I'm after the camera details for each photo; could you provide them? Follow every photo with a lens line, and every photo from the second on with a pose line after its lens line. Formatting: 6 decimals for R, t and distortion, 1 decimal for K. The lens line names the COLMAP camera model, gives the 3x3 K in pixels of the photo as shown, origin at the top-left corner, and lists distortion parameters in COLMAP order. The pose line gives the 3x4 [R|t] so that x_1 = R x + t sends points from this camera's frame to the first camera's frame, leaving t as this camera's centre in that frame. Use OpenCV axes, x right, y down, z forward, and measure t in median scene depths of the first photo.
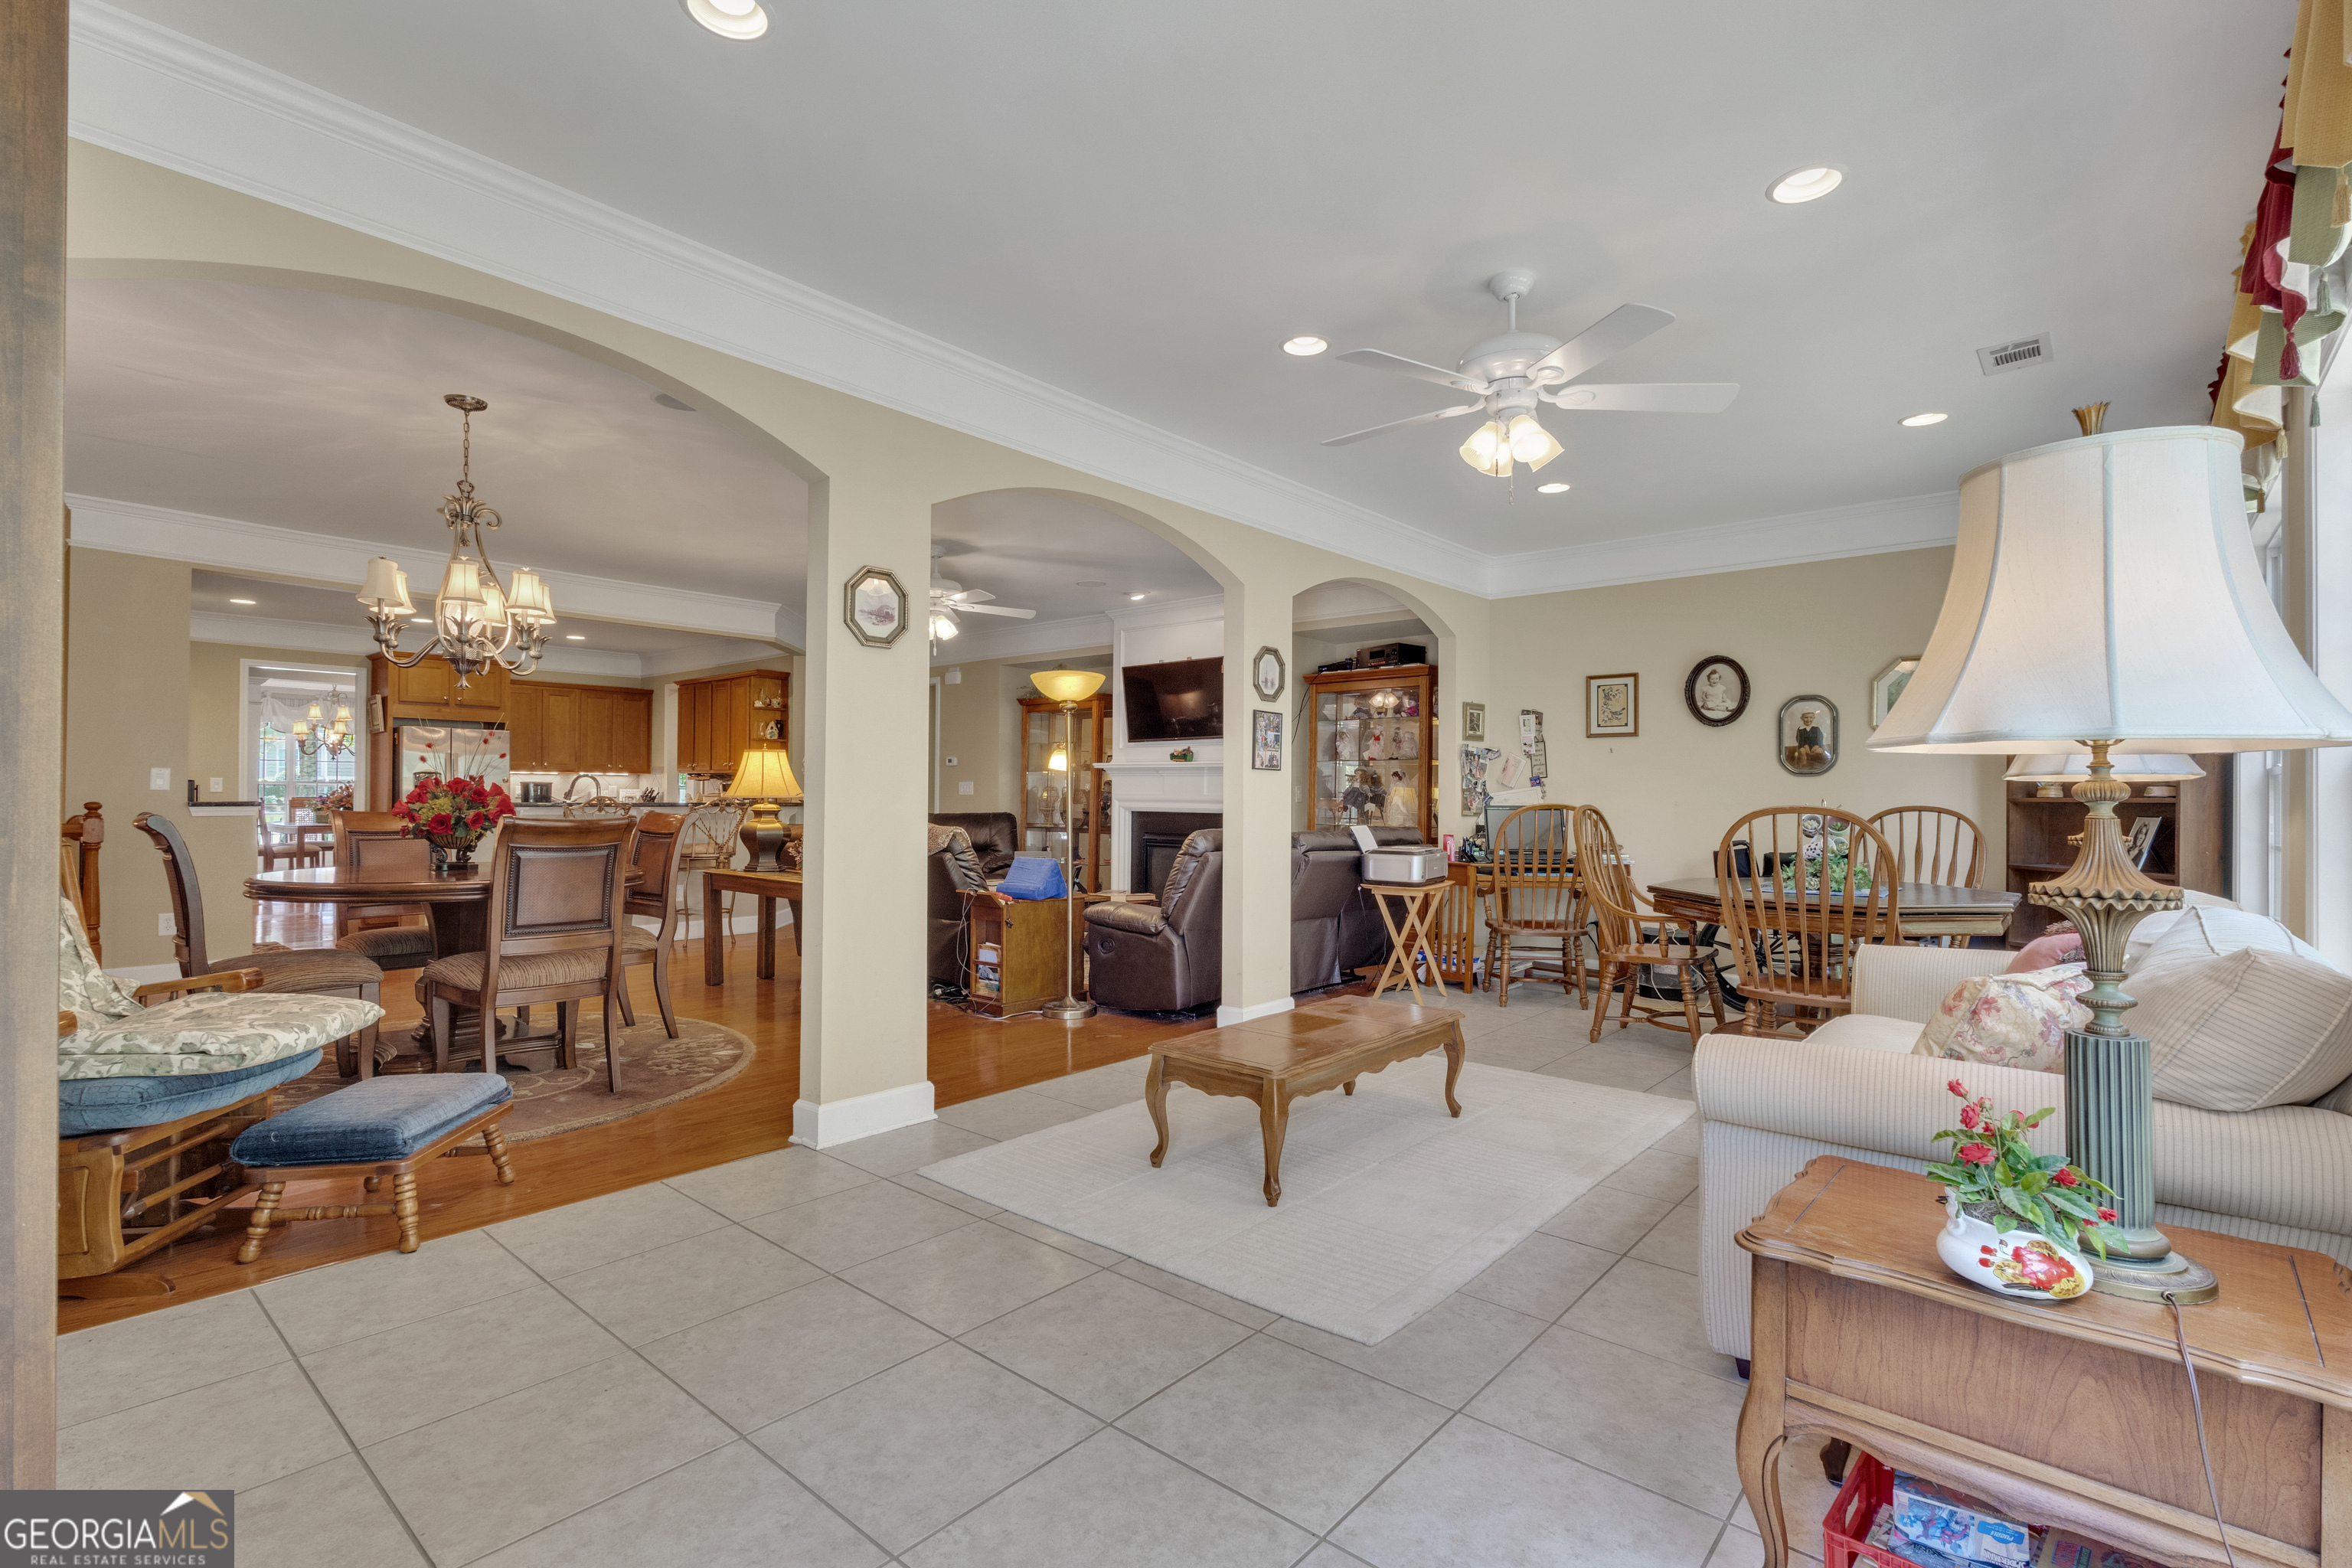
lens RADIAL K [[1081.1, 0, 1176.9], [0, 1081.1, 788.1], [0, 0, 1]] dist [0.003632, 0.000167]
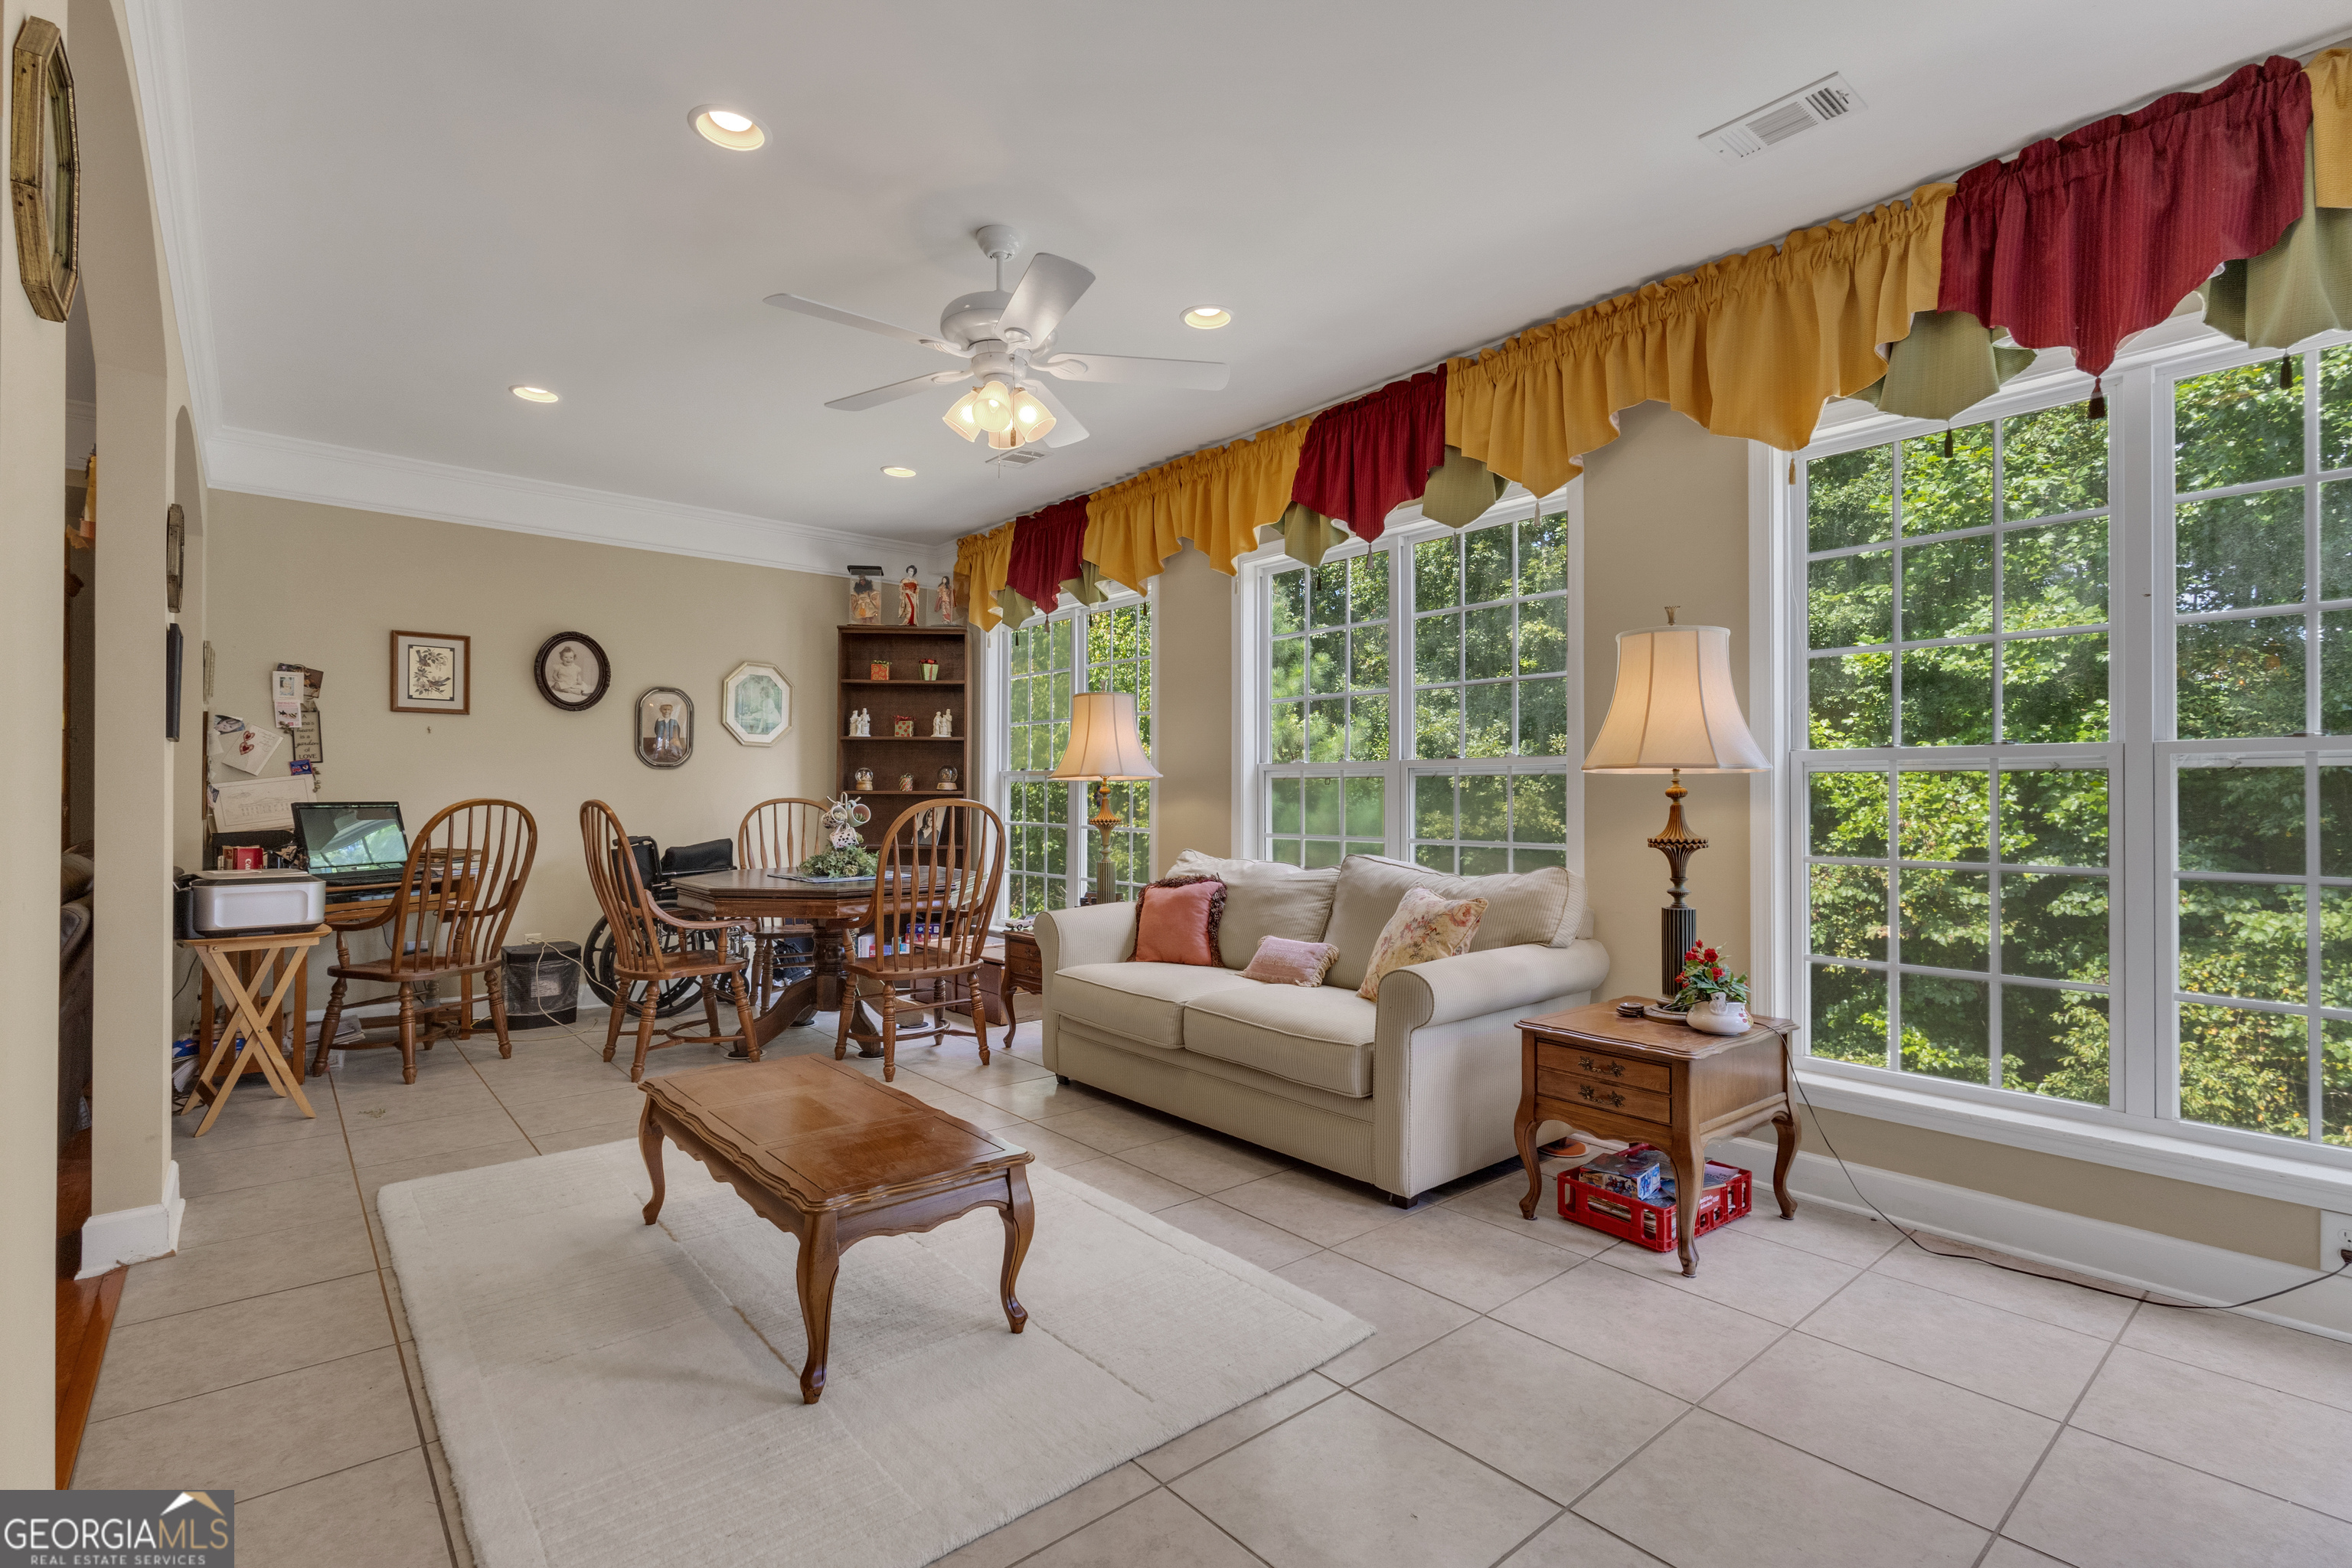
lens RADIAL K [[1081.1, 0, 1175.6], [0, 1081.1, 789.4], [0, 0, 1]] dist [0.003632, 0.000167]
pose [[0.158153, 0.000308, 0.987415, -0.311492], [-0.009847, 0.999951, 0.001265, 0.001465], [-0.987365, -0.009923, 0.158149, 0.373413]]
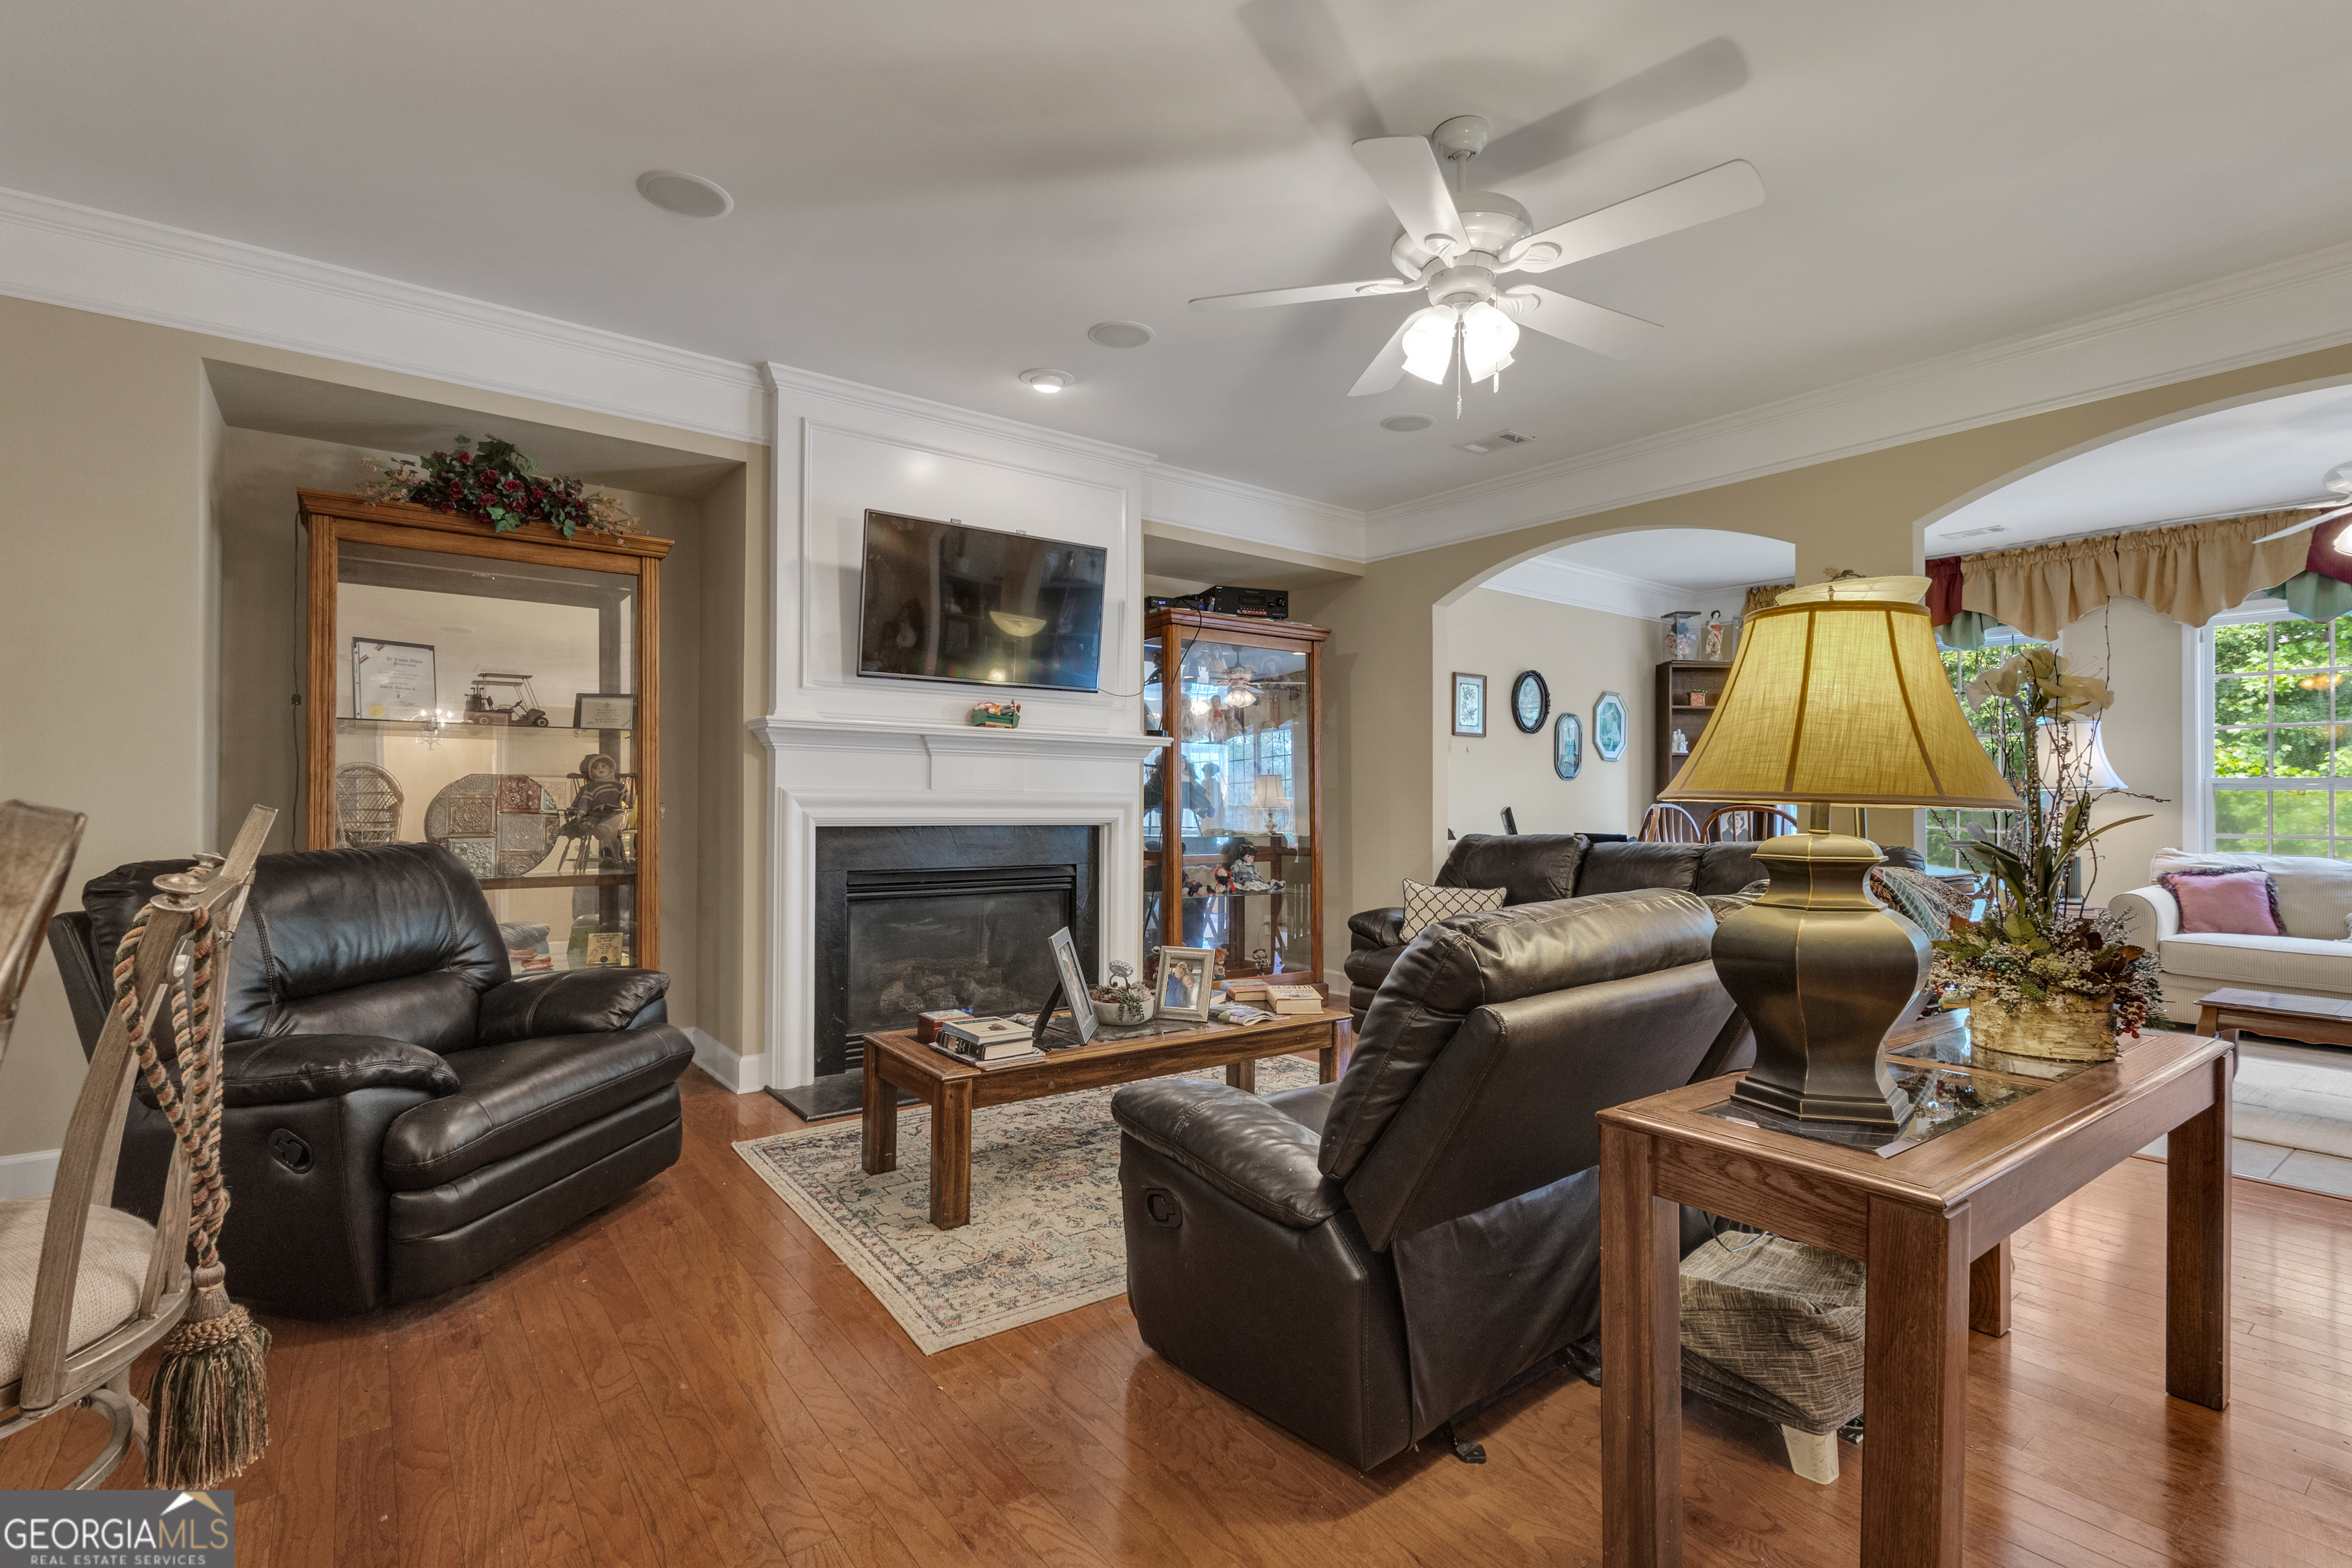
lens RADIAL K [[1081.1, 0, 1171.4], [0, 1081.1, 792.9], [0, 0, 1]] dist [0.003632, 0.000167]
pose [[0.215095, 0.000347, 0.976593, -0.685491], [-0.011974, 0.999926, 0.002282, 0.005864], [-0.976520, -0.012184, 0.215084, 1.144211]]
